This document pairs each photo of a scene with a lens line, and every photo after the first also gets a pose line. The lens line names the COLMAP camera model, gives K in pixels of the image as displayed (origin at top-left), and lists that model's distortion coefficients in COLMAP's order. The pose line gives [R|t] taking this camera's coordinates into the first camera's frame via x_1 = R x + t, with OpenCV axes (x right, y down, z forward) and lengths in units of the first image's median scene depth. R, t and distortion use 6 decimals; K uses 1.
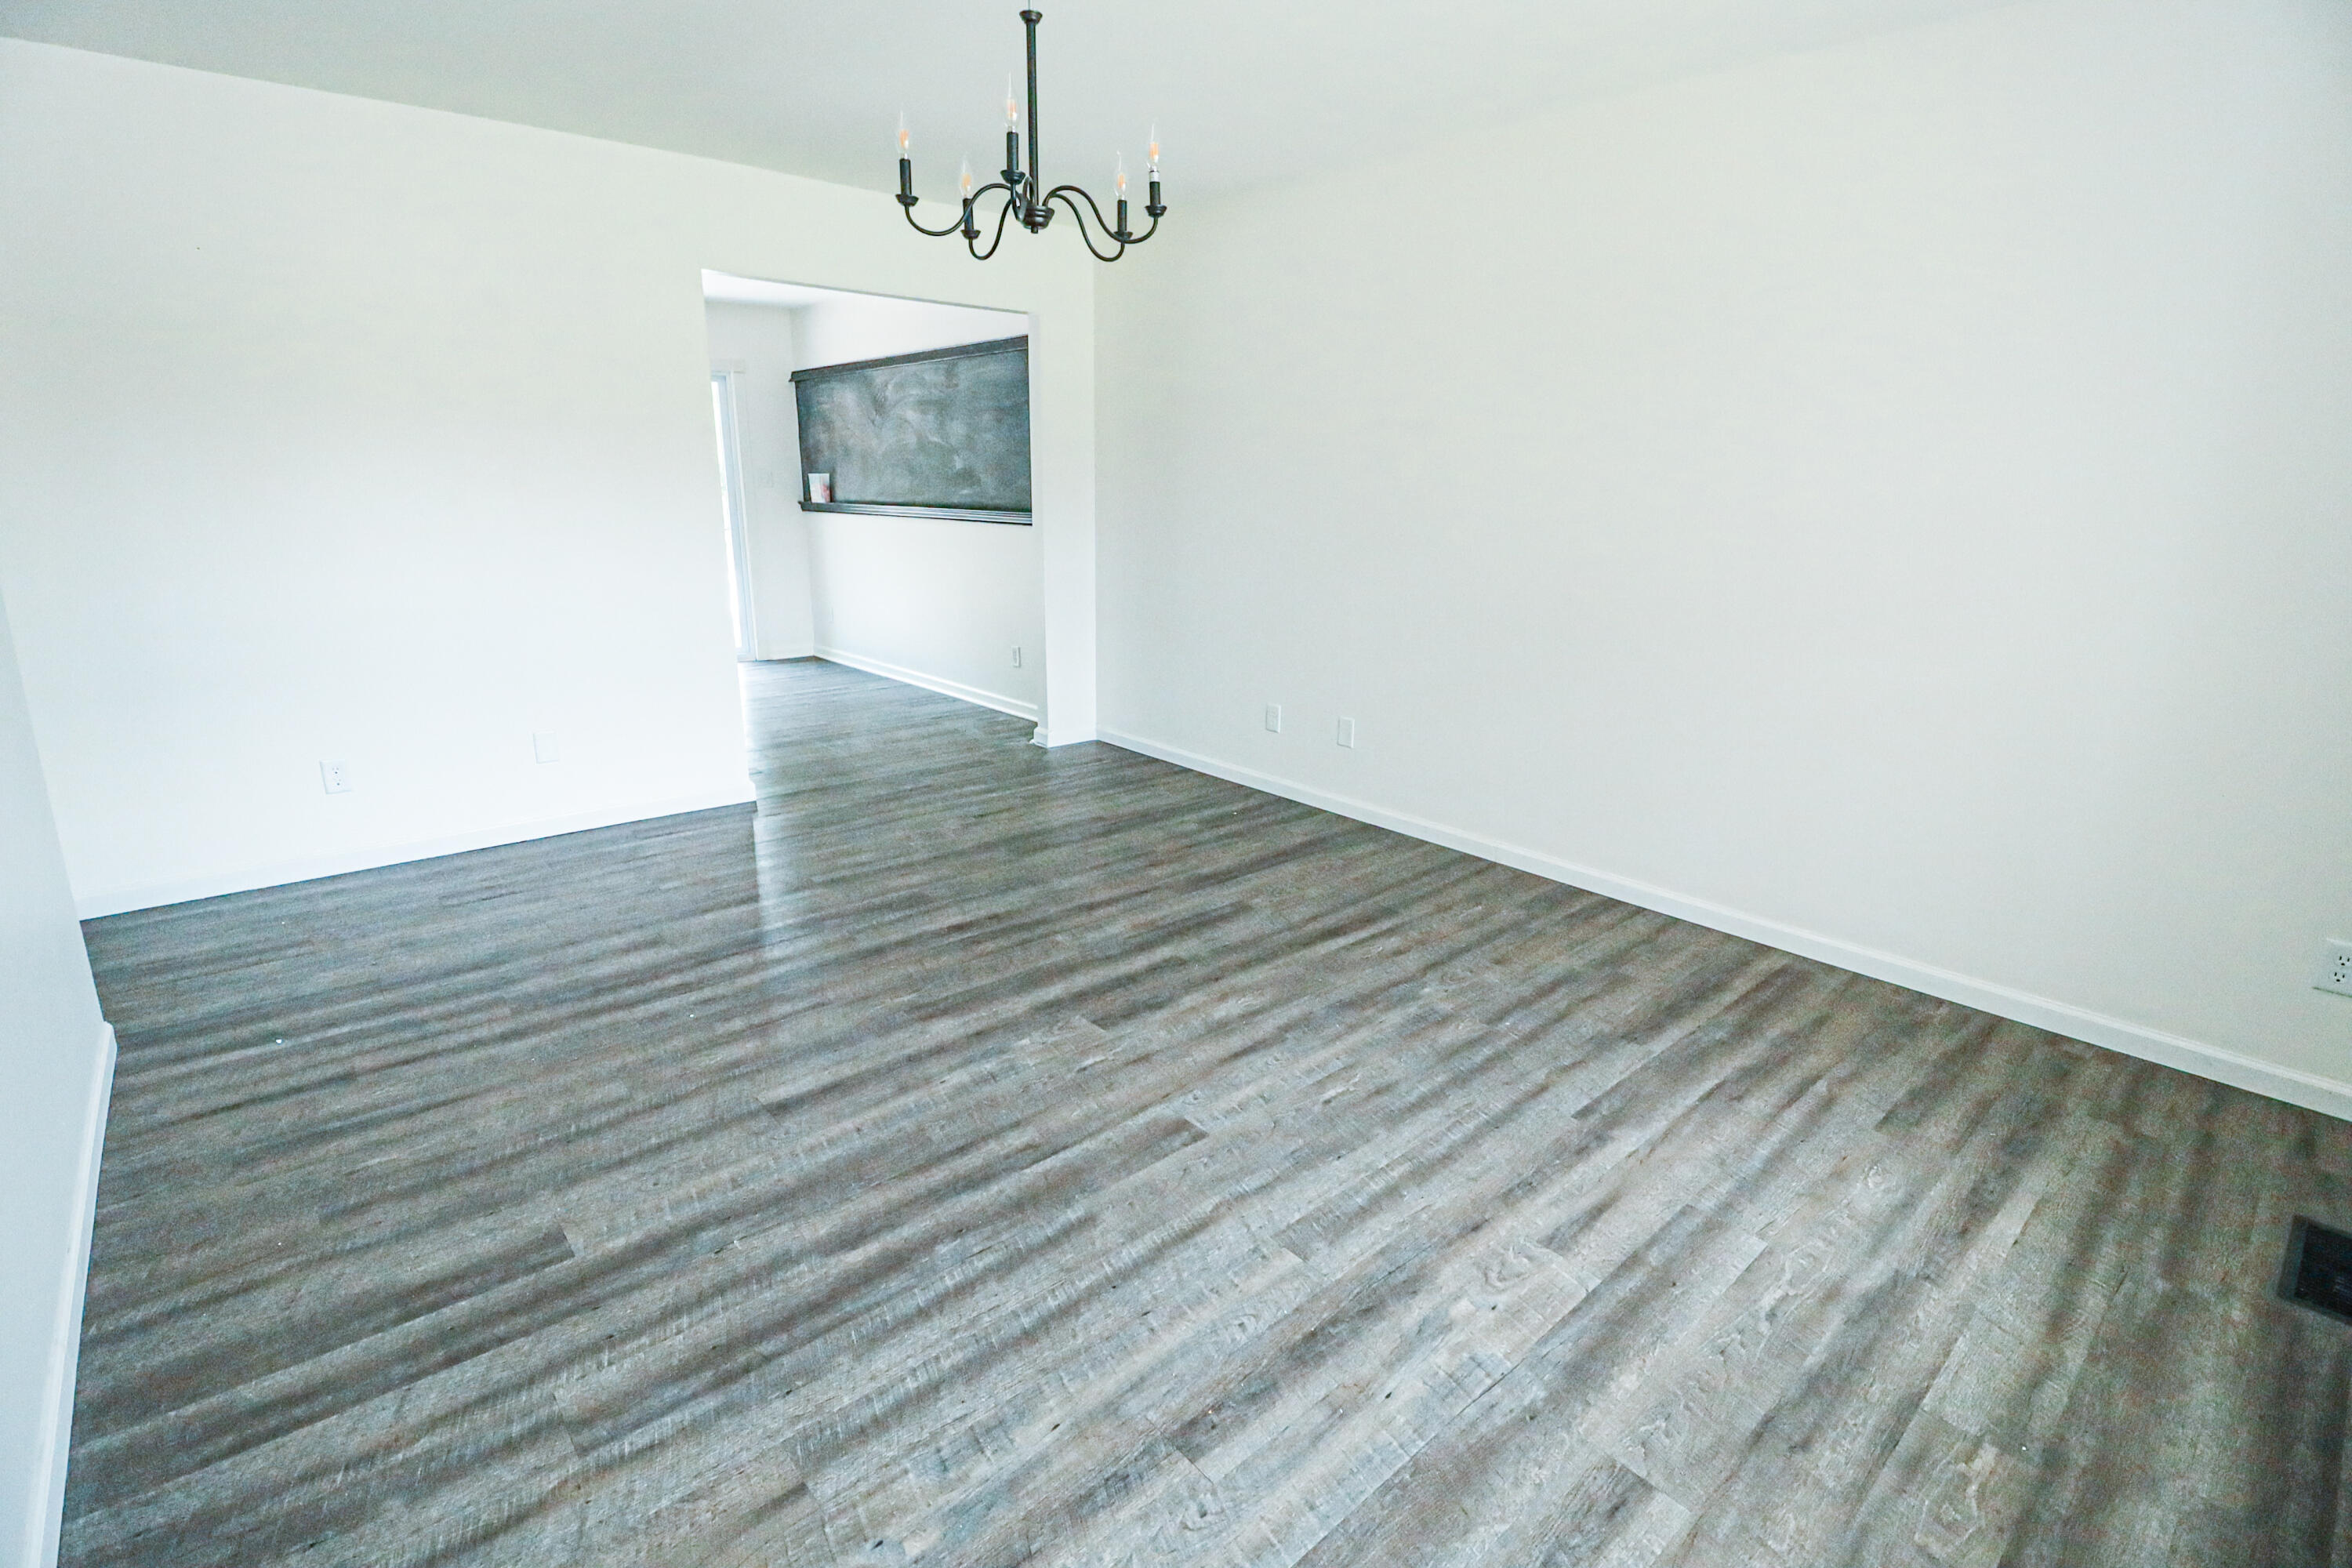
lens RADIAL K [[1087.3, 0, 1181.8], [0, 1087.3, 784.5], [0, 0, 1]] dist [-0.014644, -0.005478]
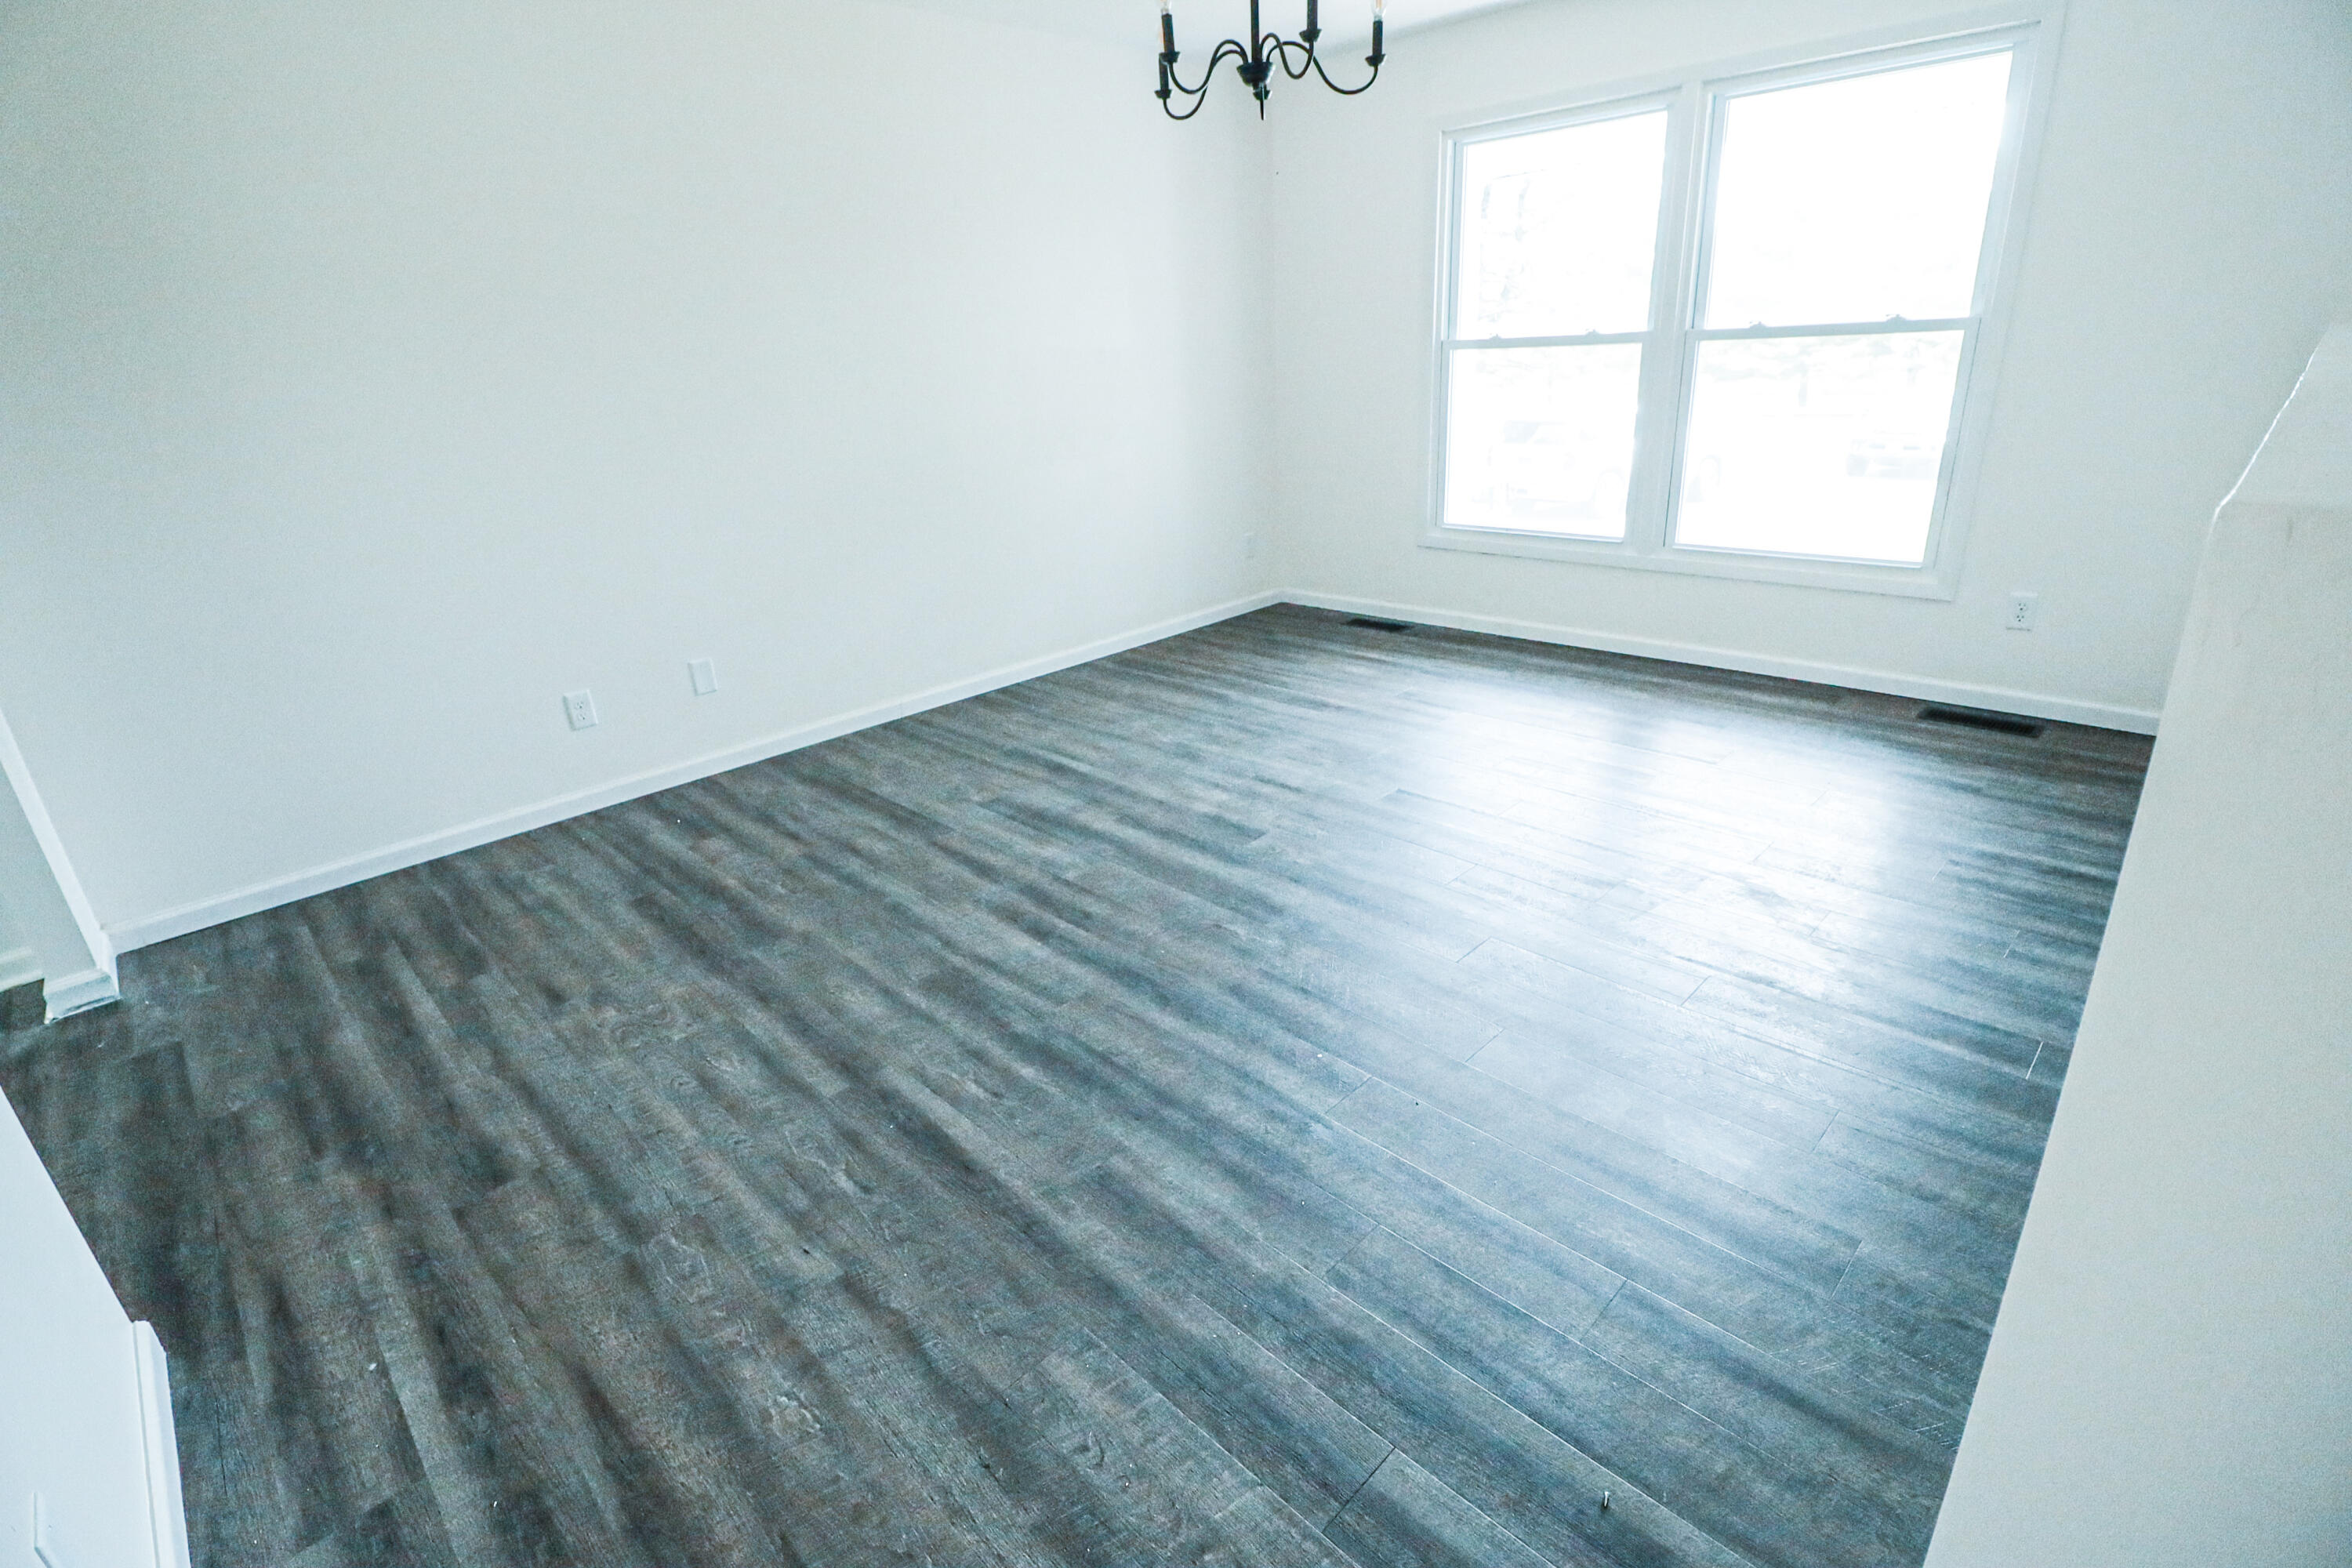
lens RADIAL K [[1087.3, 0, 1180.7], [0, 1087.3, 776.9], [0, 0, 1]] dist [-0.014644, -0.005478]
pose [[-0.074341, -0.368541, 0.926634, -0.869583], [0.330272, 0.867666, 0.371585, -0.216112], [-0.940954, 0.333665, 0.057216, 0.811203]]
